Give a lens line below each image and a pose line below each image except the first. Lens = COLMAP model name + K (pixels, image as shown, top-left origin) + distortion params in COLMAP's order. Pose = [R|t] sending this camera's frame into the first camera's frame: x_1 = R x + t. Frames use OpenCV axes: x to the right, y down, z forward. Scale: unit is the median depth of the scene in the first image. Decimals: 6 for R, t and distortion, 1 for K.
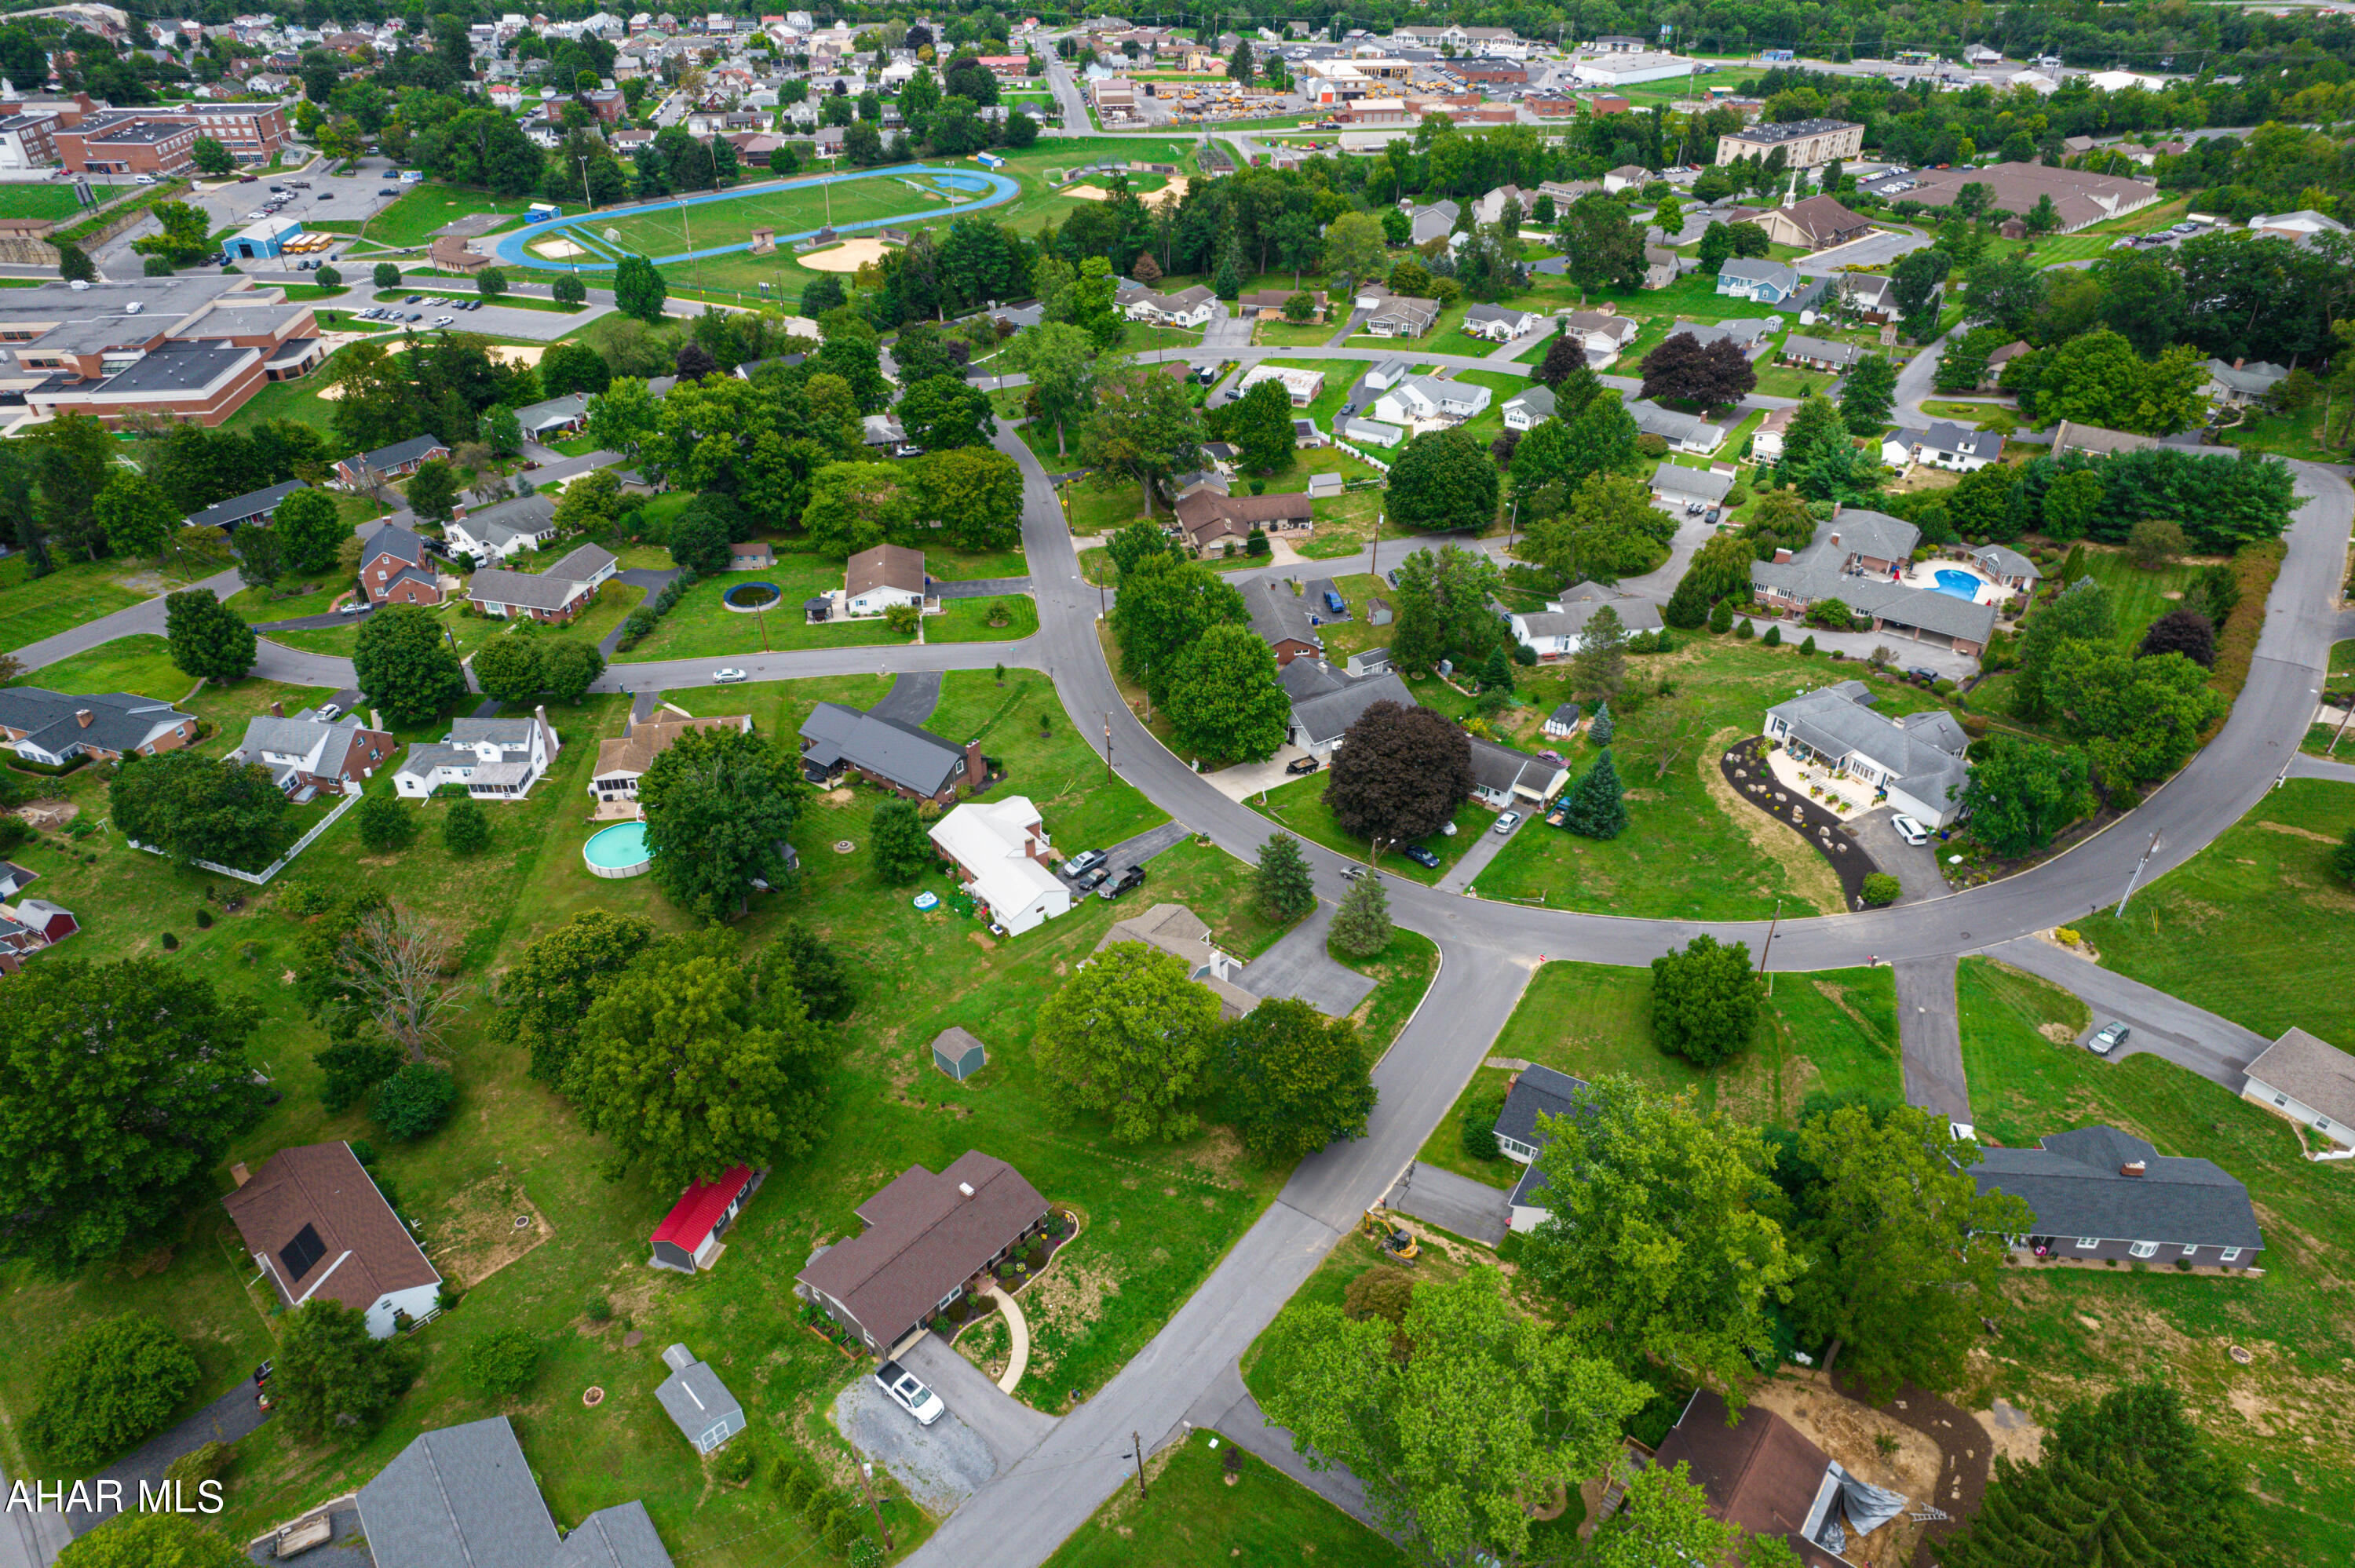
lens RADIAL K [[1507.6, 0, 1179.7], [0, 1507.6, 794.5], [0, 0, 1]] dist [-0.077106, 0.067224]
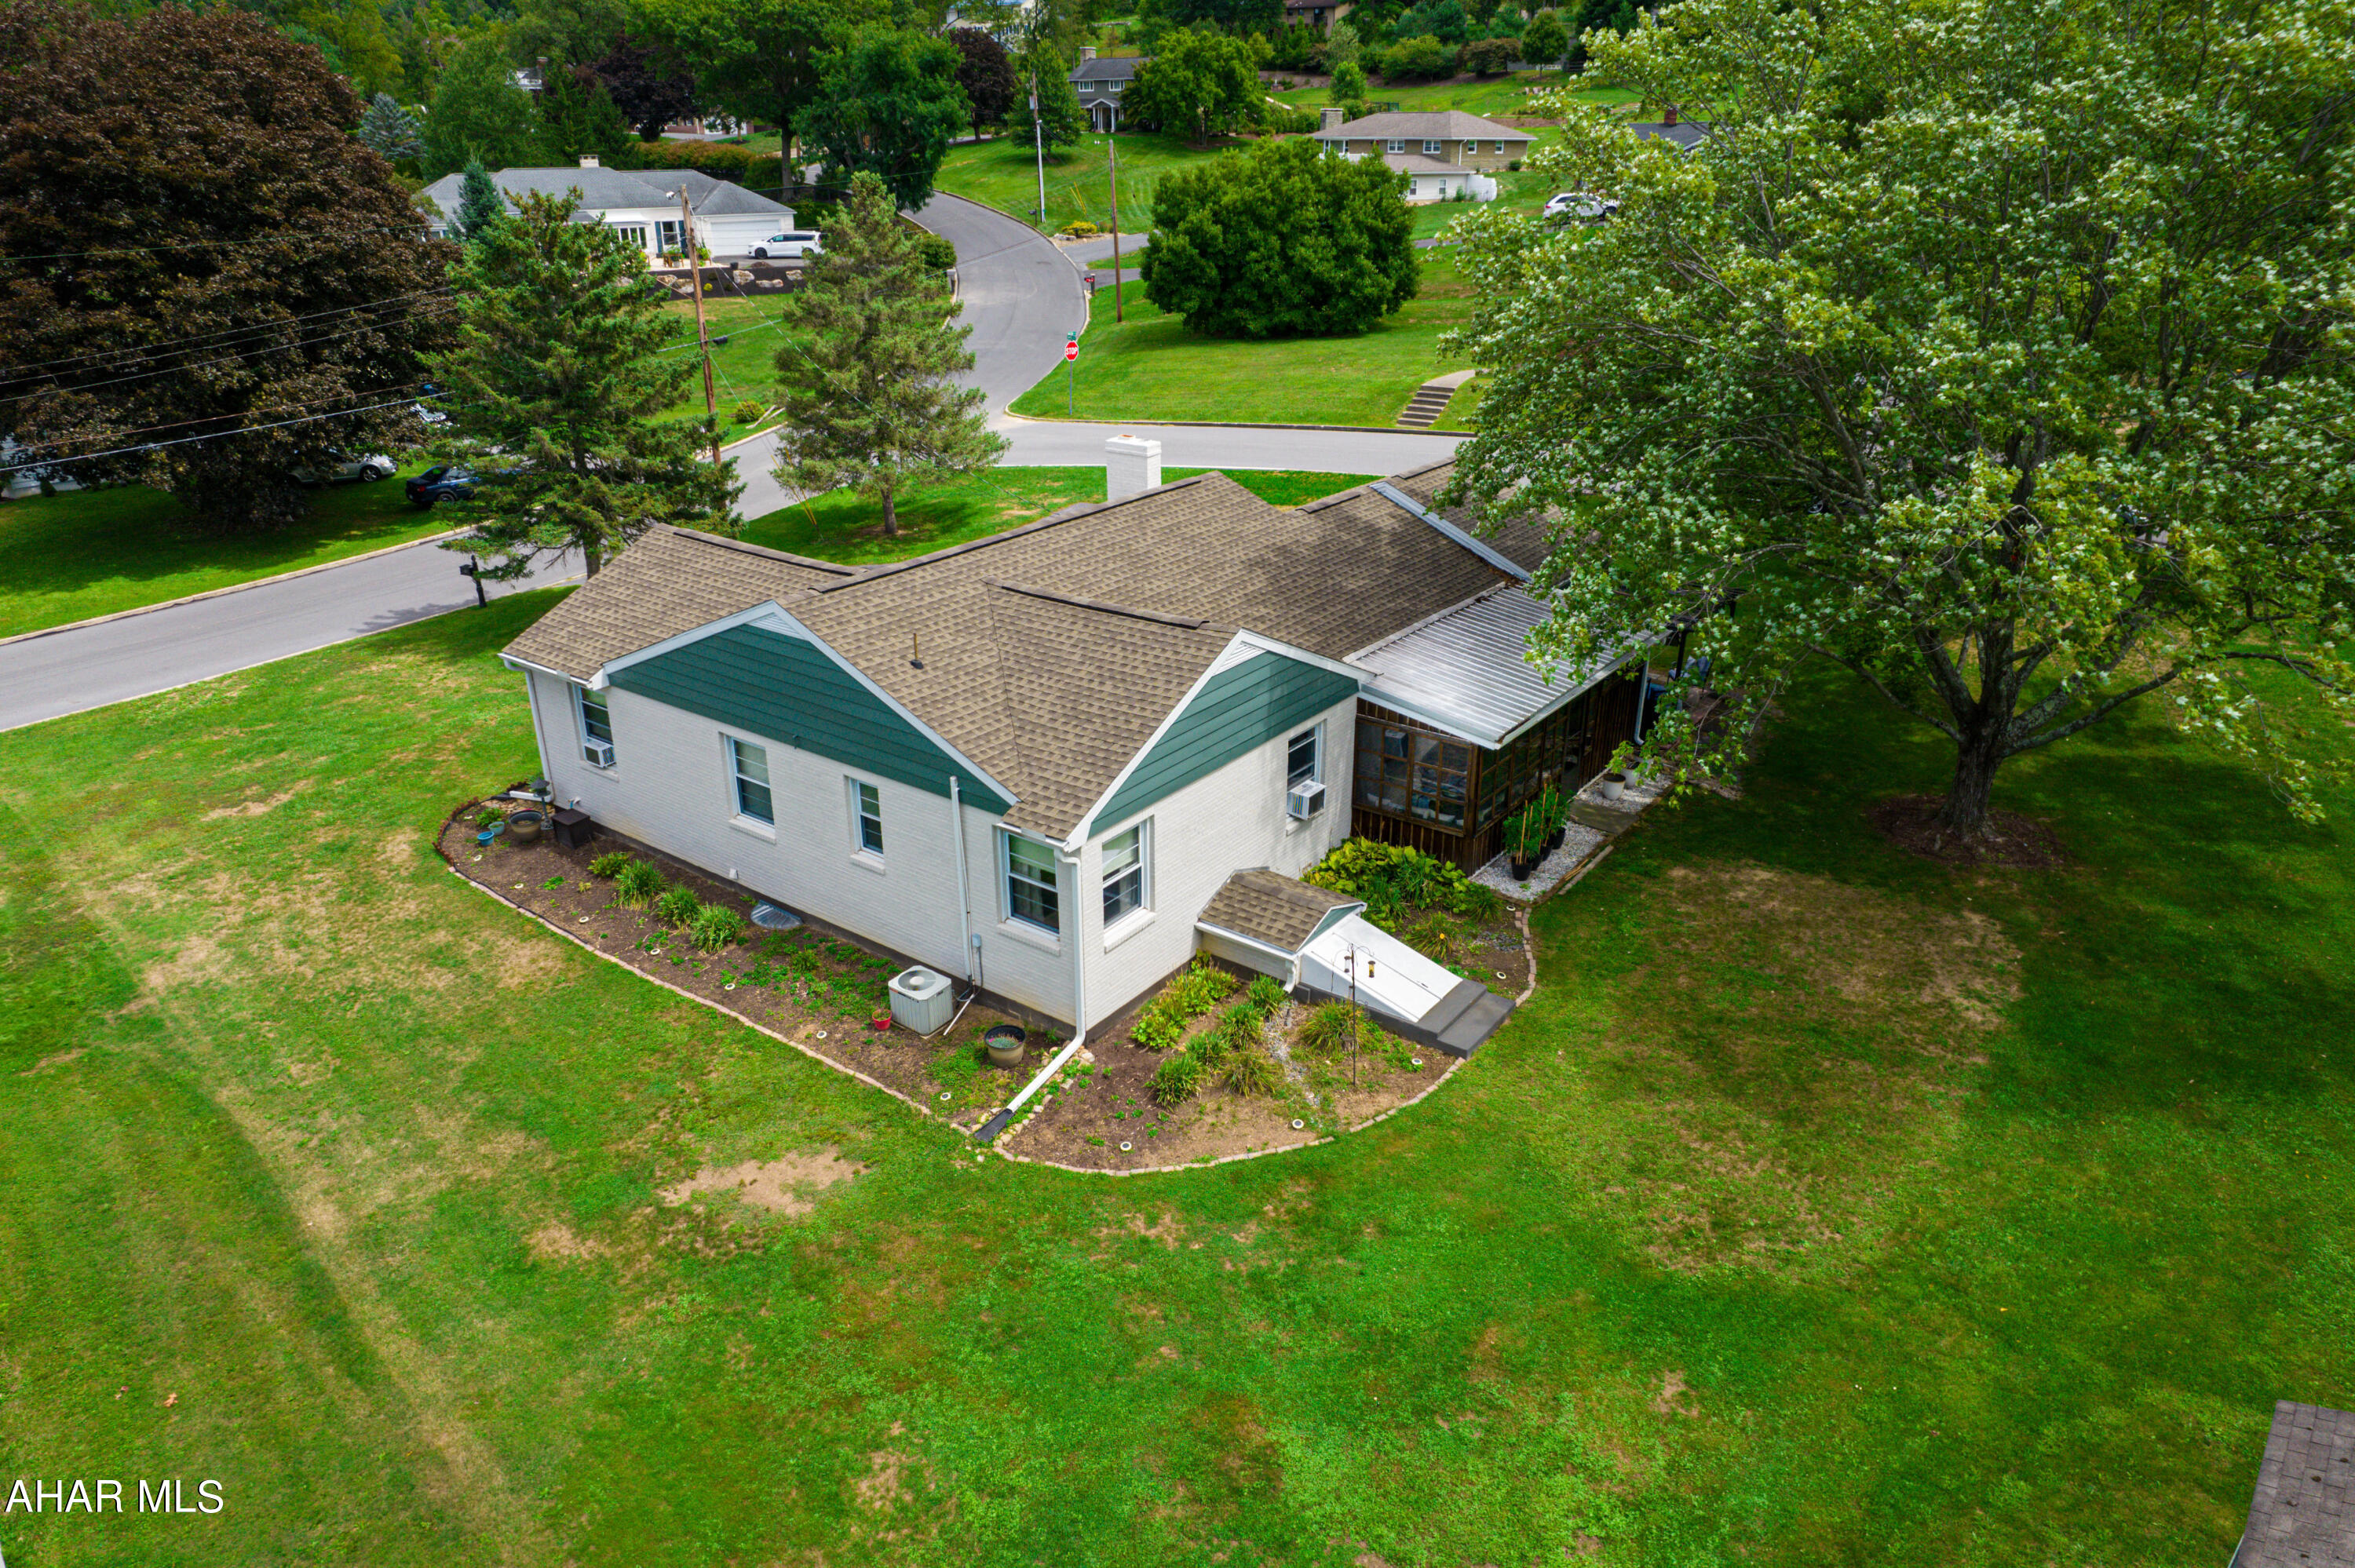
lens RADIAL K [[1507.6, 0, 1179.7], [0, 1507.6, 794.5], [0, 0, 1]] dist [-0.077106, 0.067224]
pose [[-0.041313, -0.403189, 0.914184, -0.173652], [0.565688, 0.744755, 0.354029, 0.069601], [-0.823584, 0.531769, 0.197311, 0.929422]]
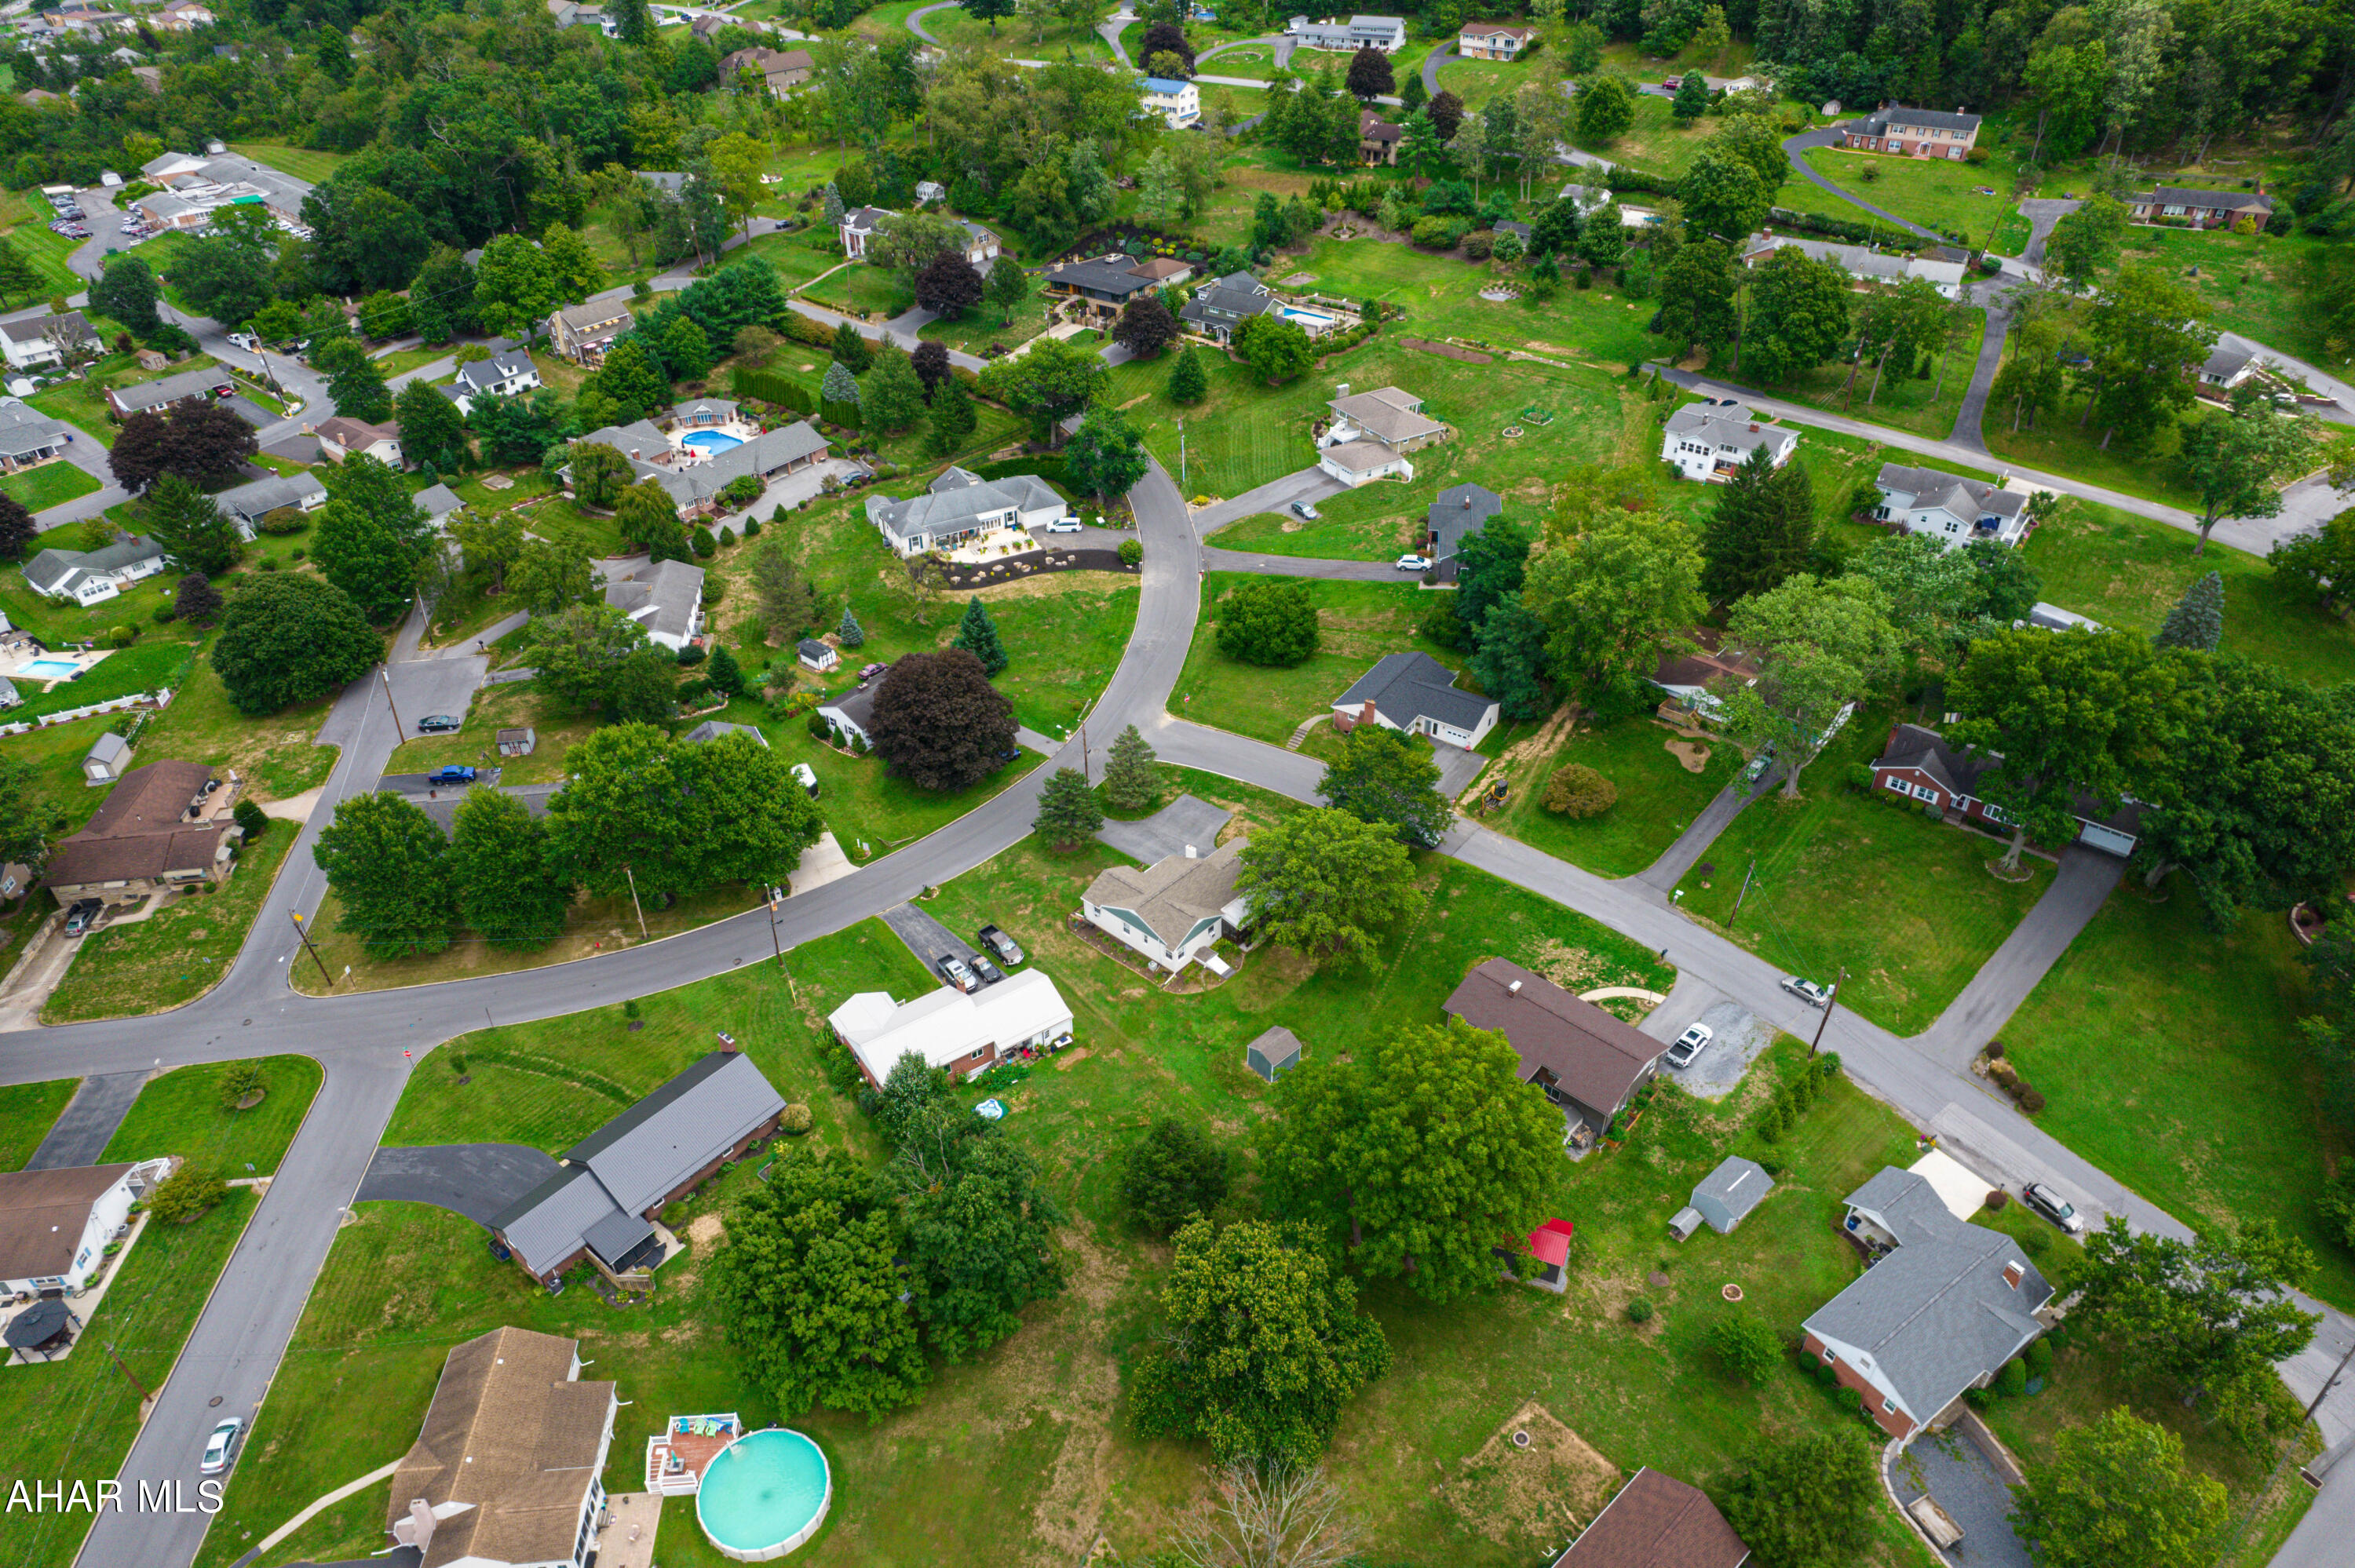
lens RADIAL K [[1507.6, 0, 1179.7], [0, 1507.6, 794.5], [0, 0, 1]] dist [-0.077106, 0.067224]
pose [[0.055246, -0.578641, 0.813709, -0.772864], [0.568198, 0.688349, 0.450918, -0.379692], [-0.821036, 0.437436, 0.366811, 0.571351]]
